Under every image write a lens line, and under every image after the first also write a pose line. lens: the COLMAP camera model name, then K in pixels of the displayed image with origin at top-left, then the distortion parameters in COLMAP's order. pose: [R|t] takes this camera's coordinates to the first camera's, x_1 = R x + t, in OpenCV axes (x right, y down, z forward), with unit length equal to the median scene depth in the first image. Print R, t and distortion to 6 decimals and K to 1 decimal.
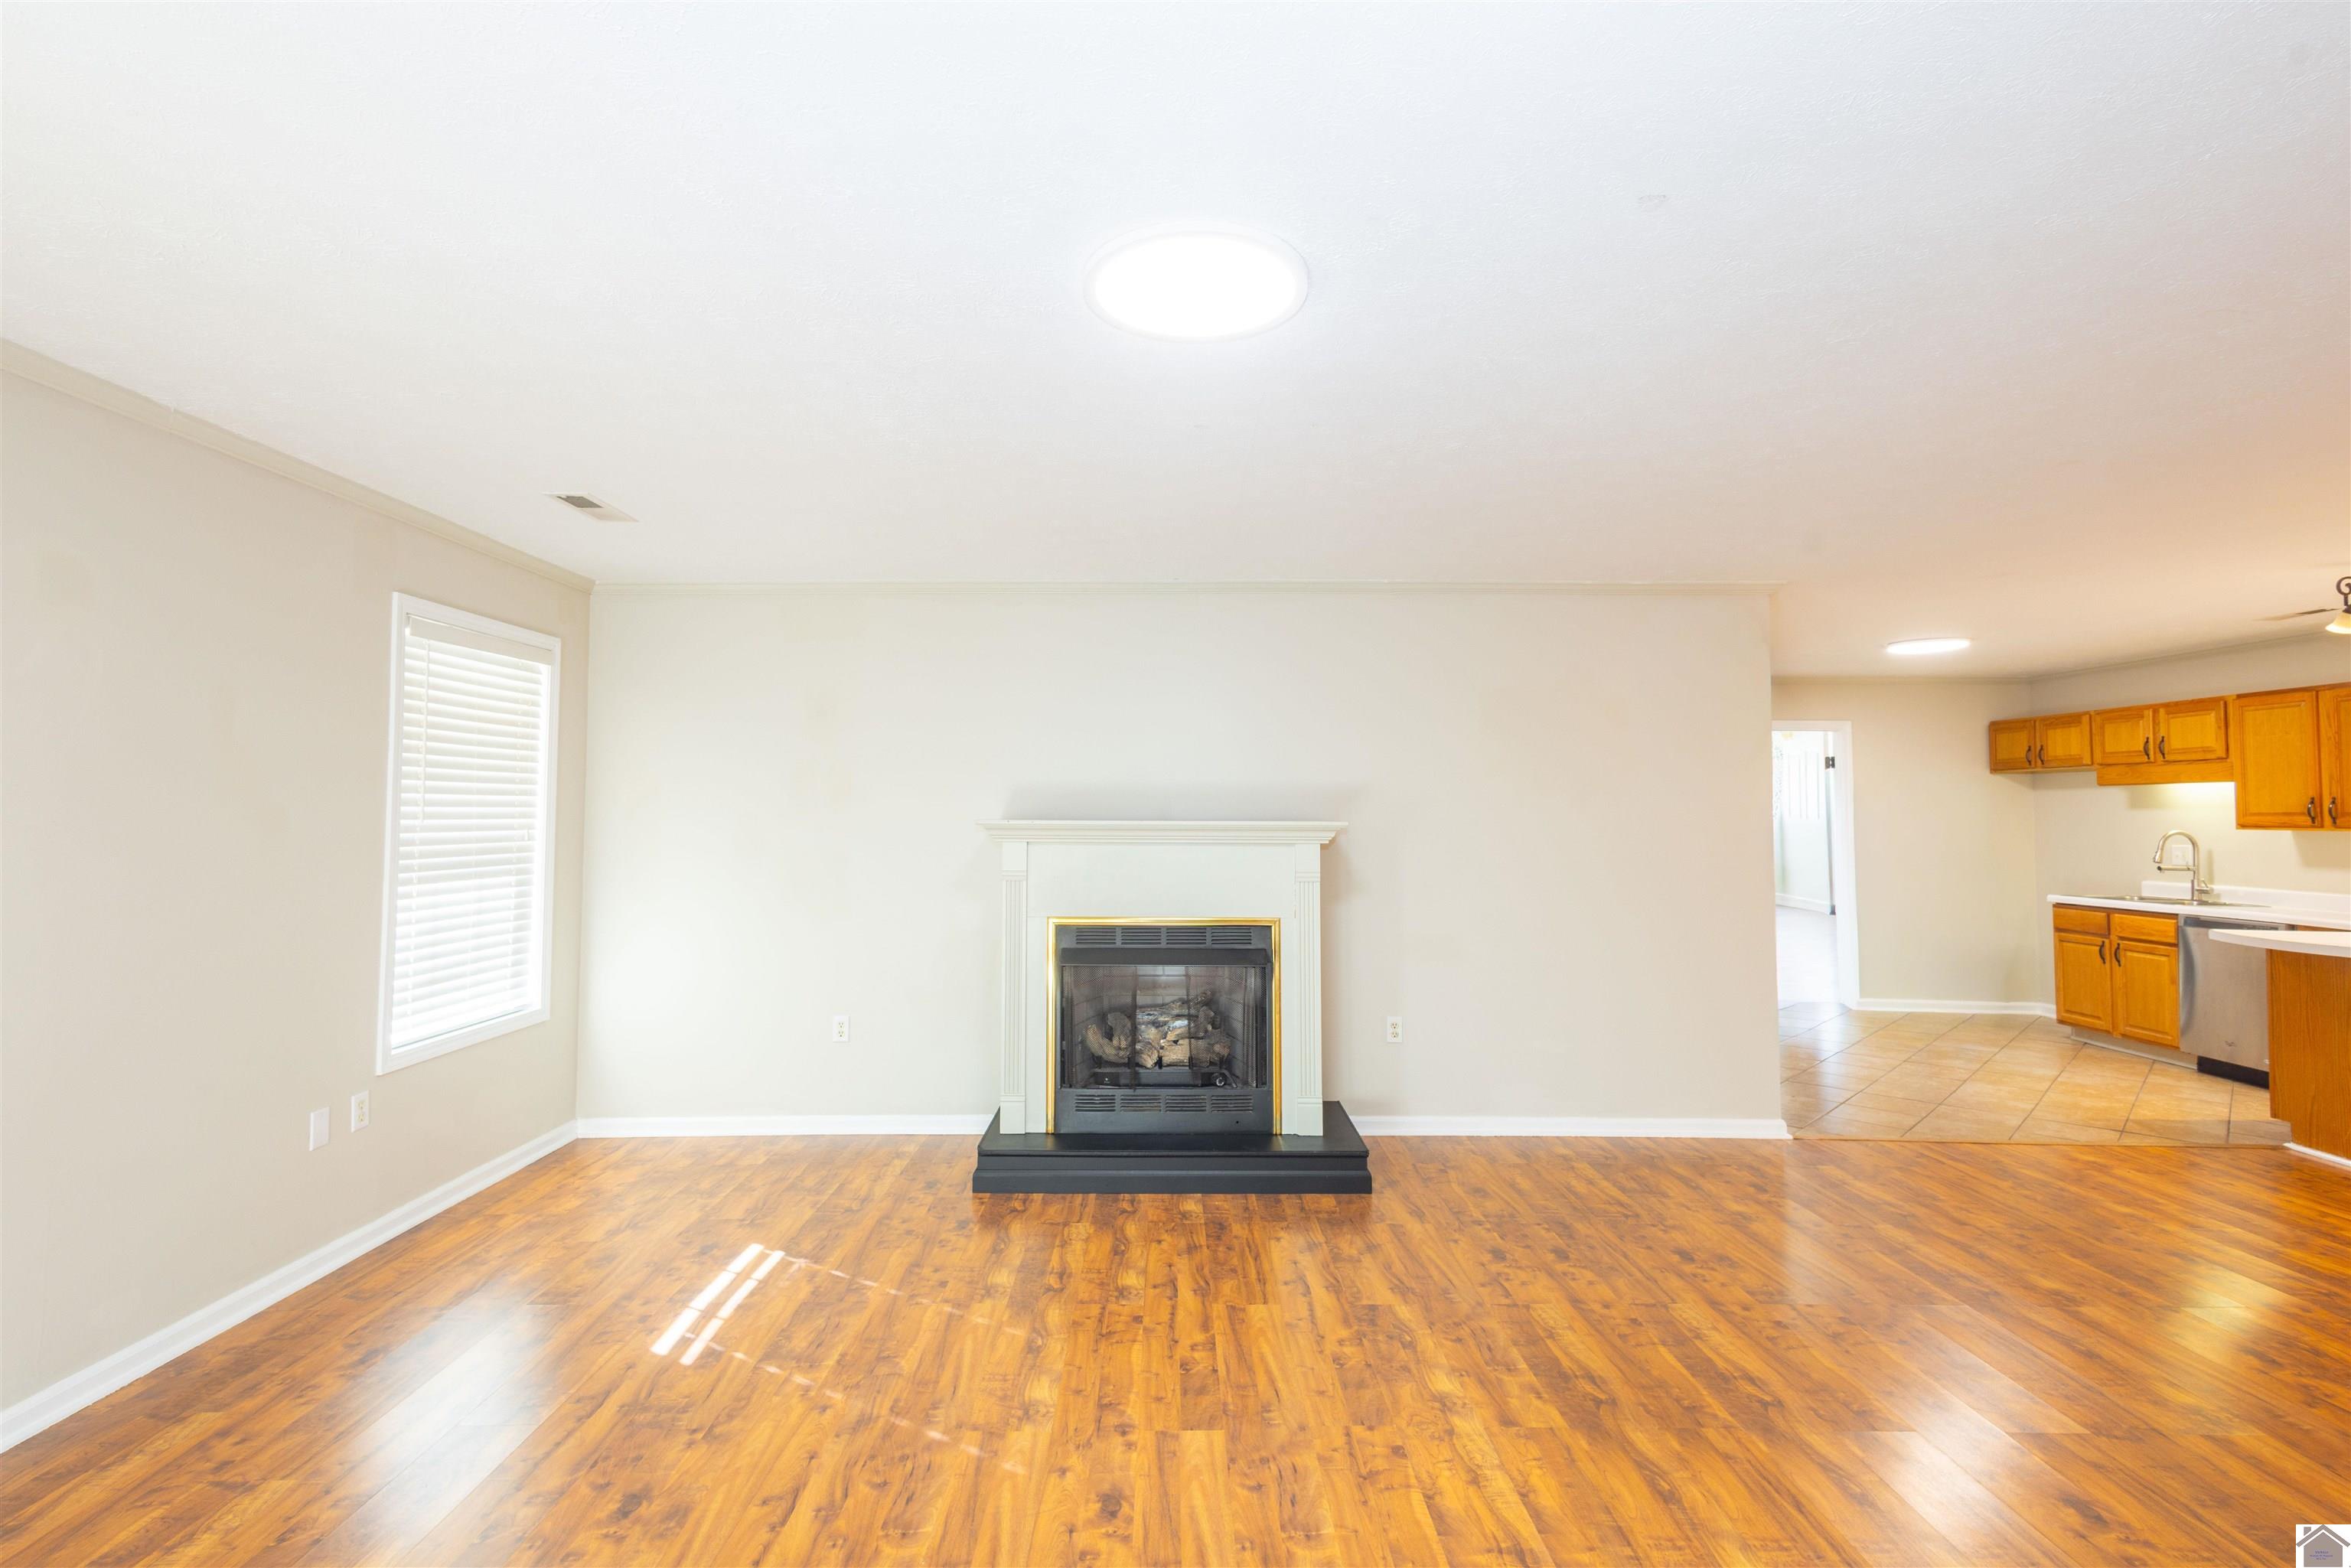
lens RADIAL K [[1095.6, 0, 1175.5], [0, 1095.6, 784.0], [0, 0, 1]] dist [0.009753, -0.000176]
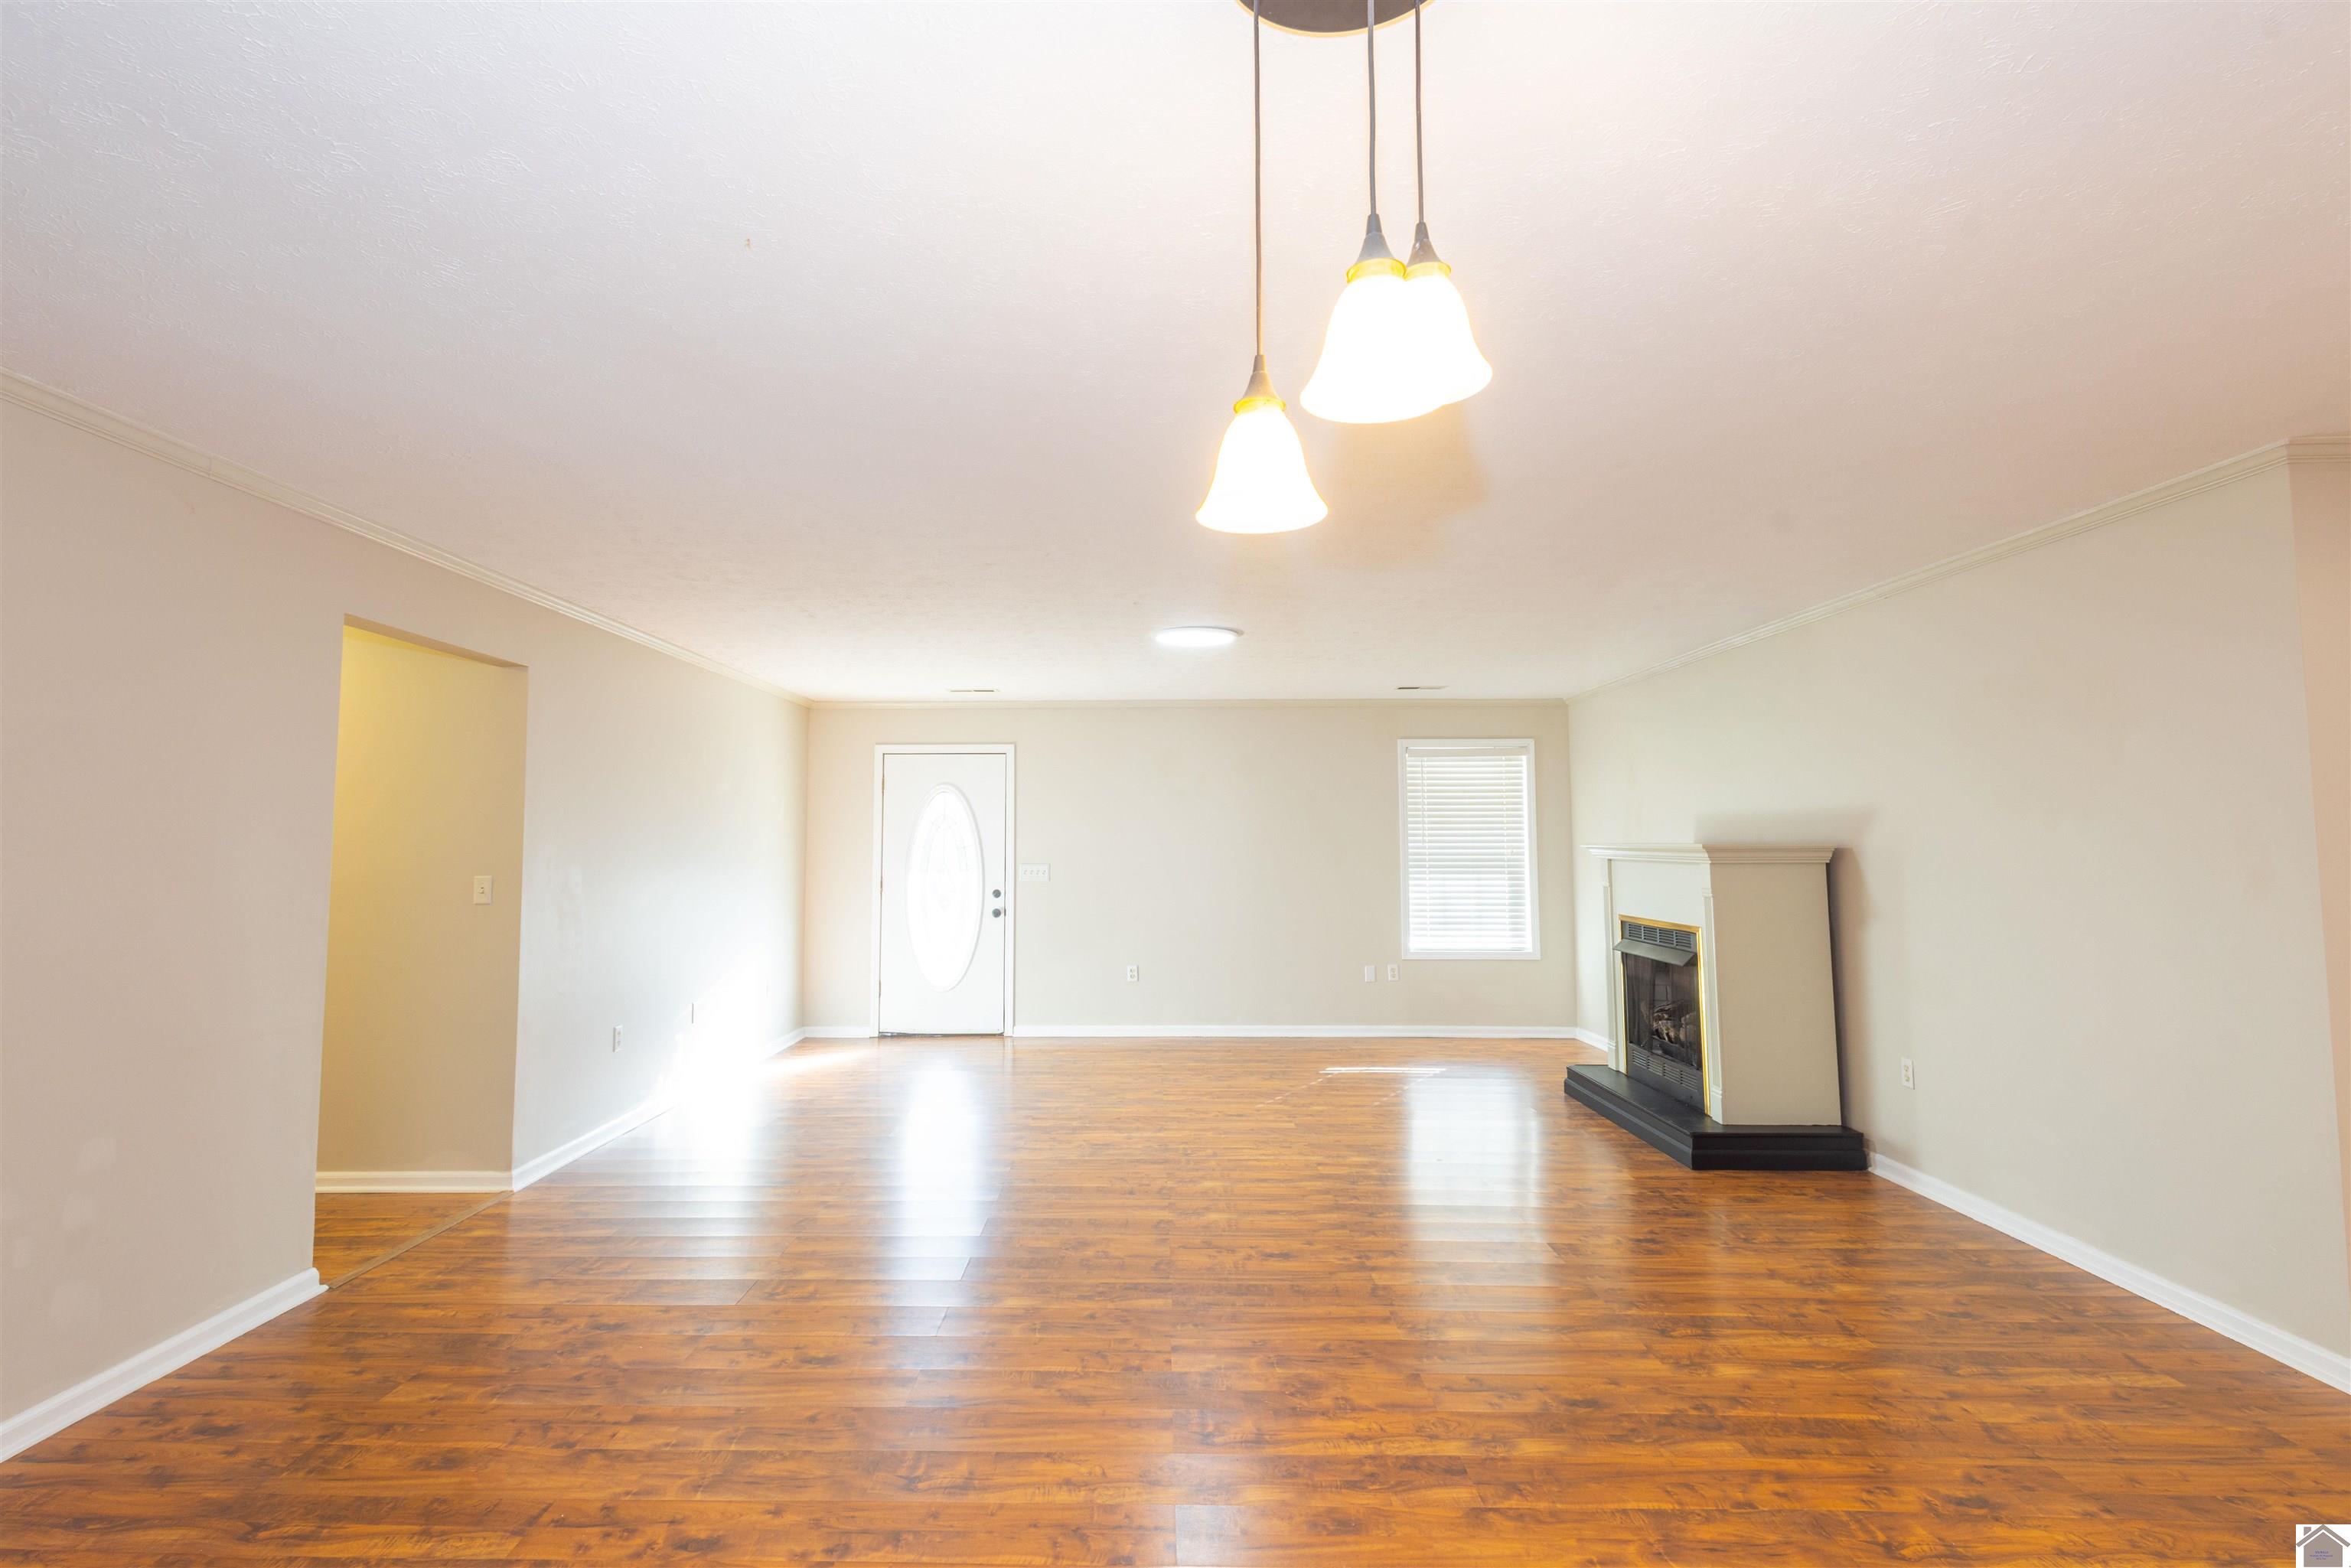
lens RADIAL K [[1121.5, 0, 1132.8], [0, 1121.5, 776.2], [0, 0, 1]] dist [0.005283, 0.000160]
pose [[-0.013530, -0.062118, -0.997977, 1.297156], [0.027712, 0.997662, -0.062474, 0.020487], [0.999524, -0.028501, -0.011776, 0.418760]]
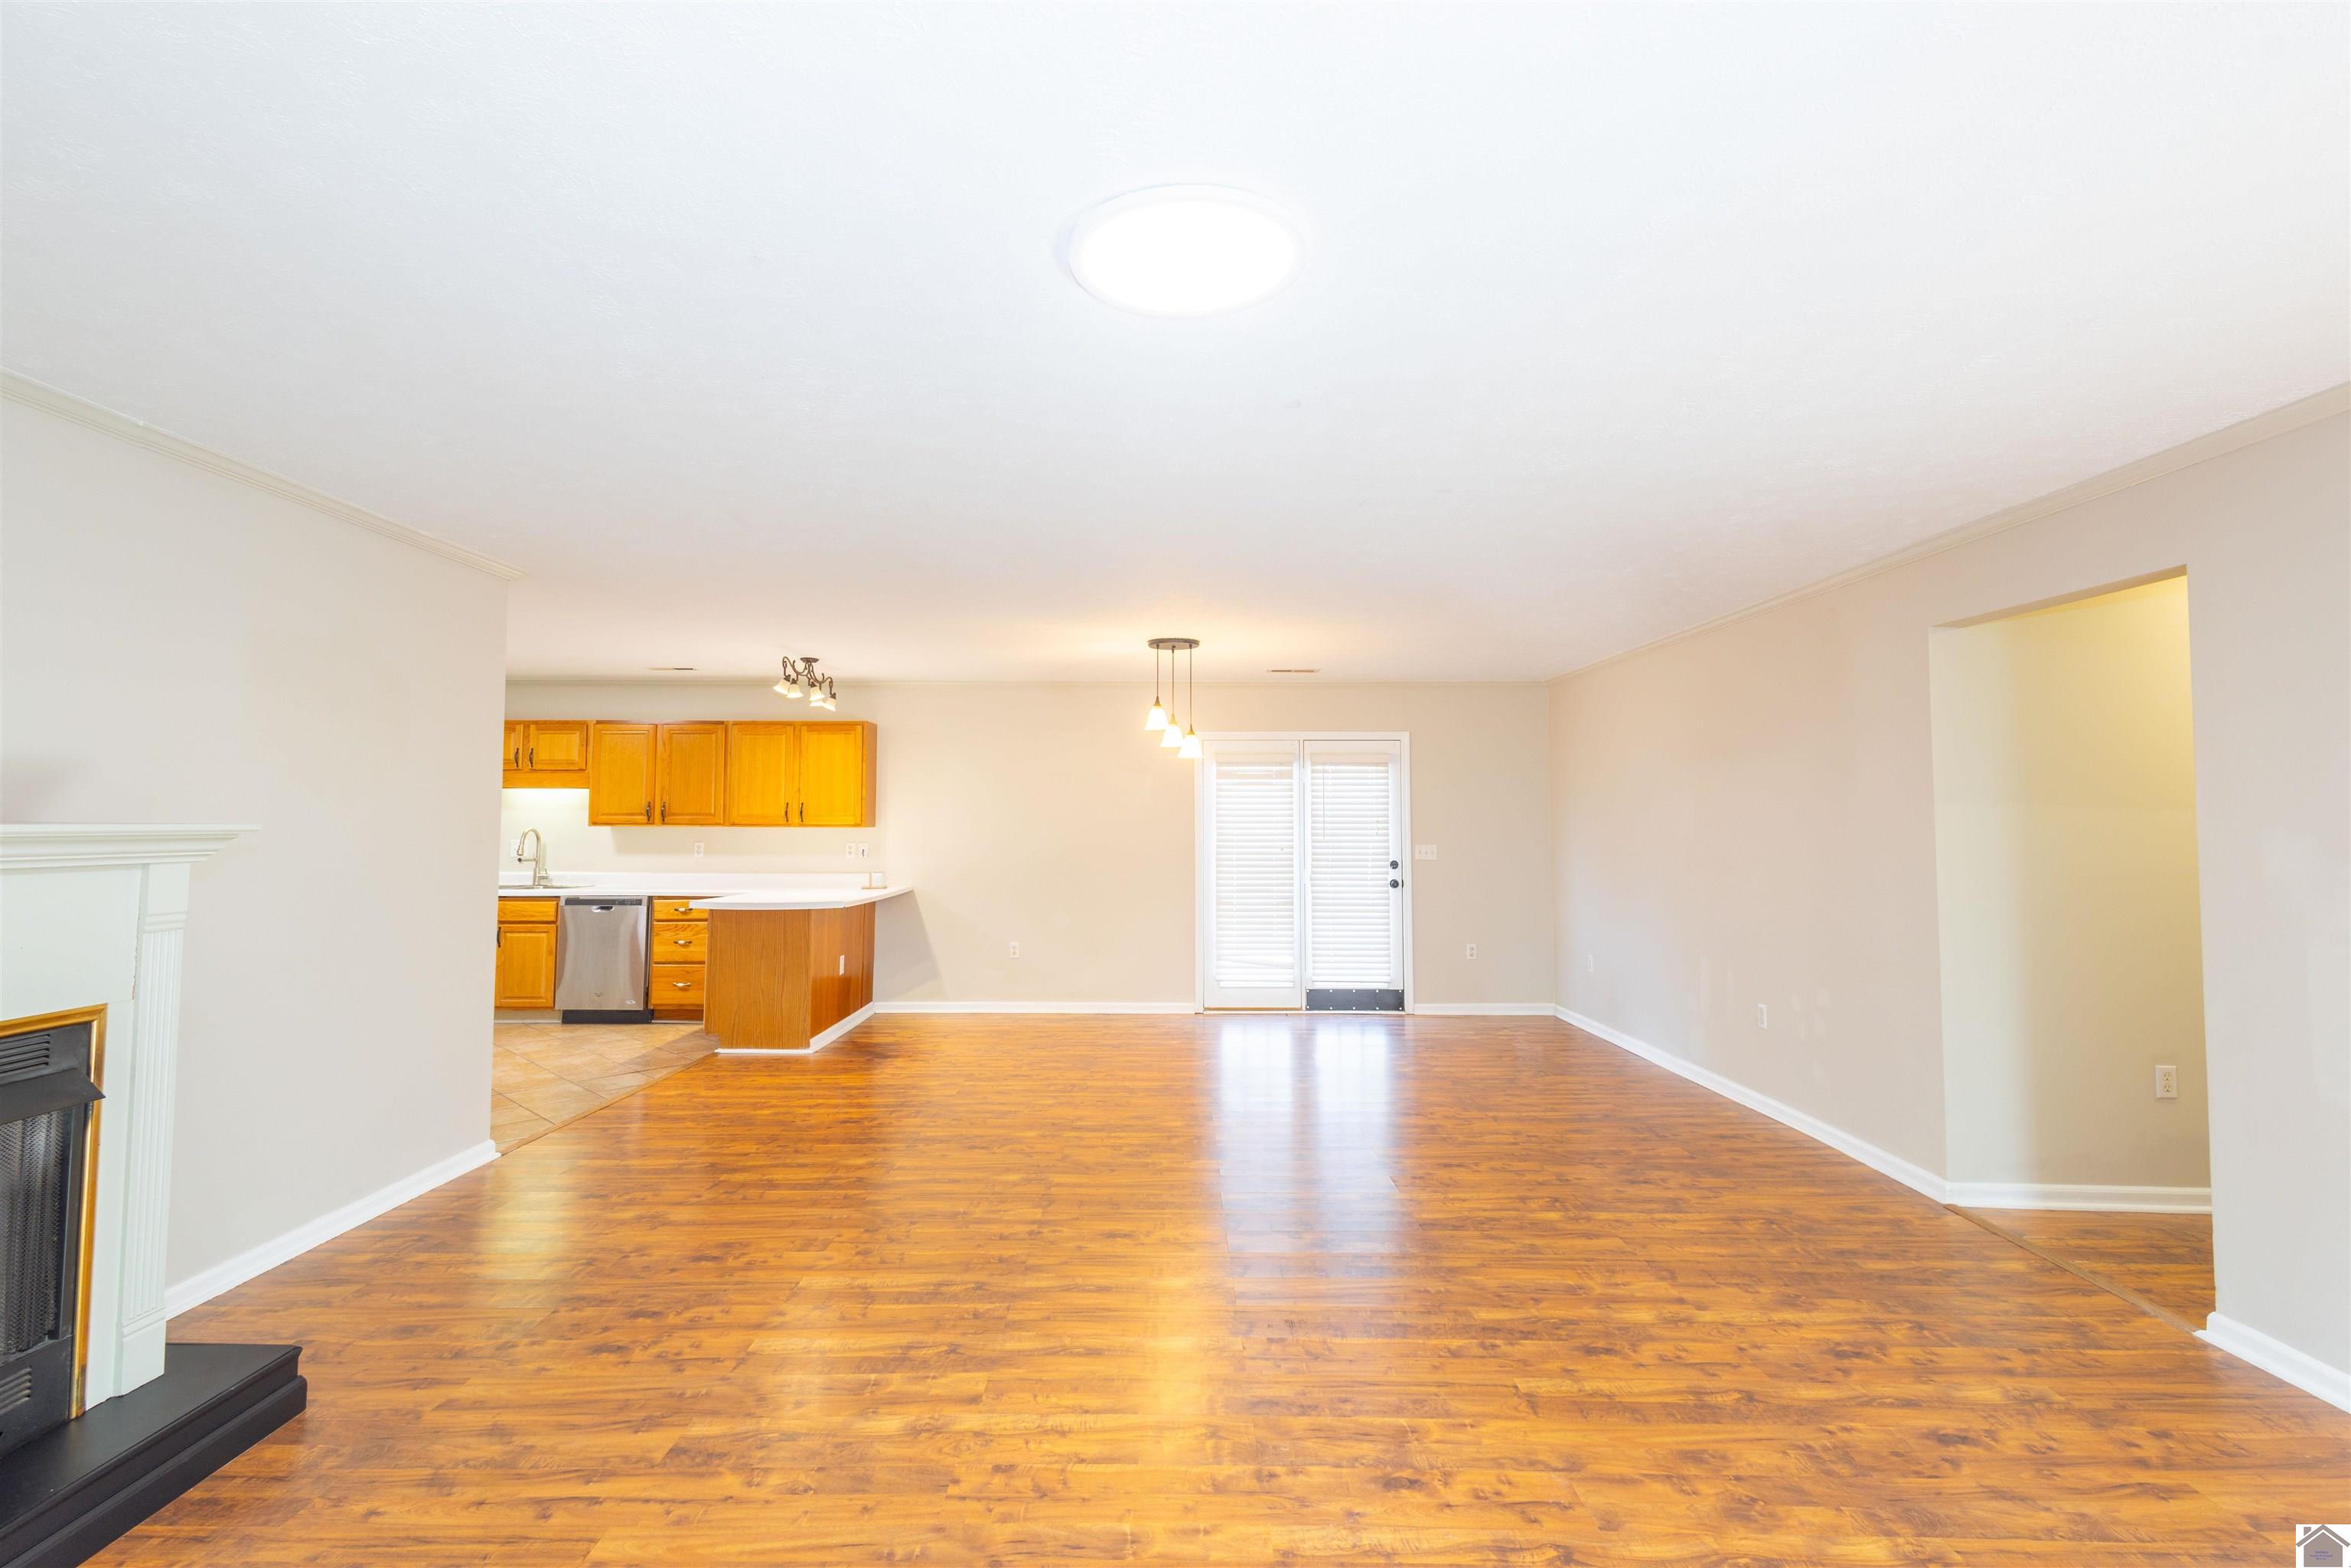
lens RADIAL K [[1121.5, 0, 1132.8], [0, 1121.5, 776.2], [0, 0, 1]] dist [0.005283, 0.000160]
pose [[0.027426, 0.035761, 0.998984, -0.445944], [-0.029039, 0.998967, -0.034963, 0.015187], [-0.999202, -0.028050, 0.028436, 0.483513]]
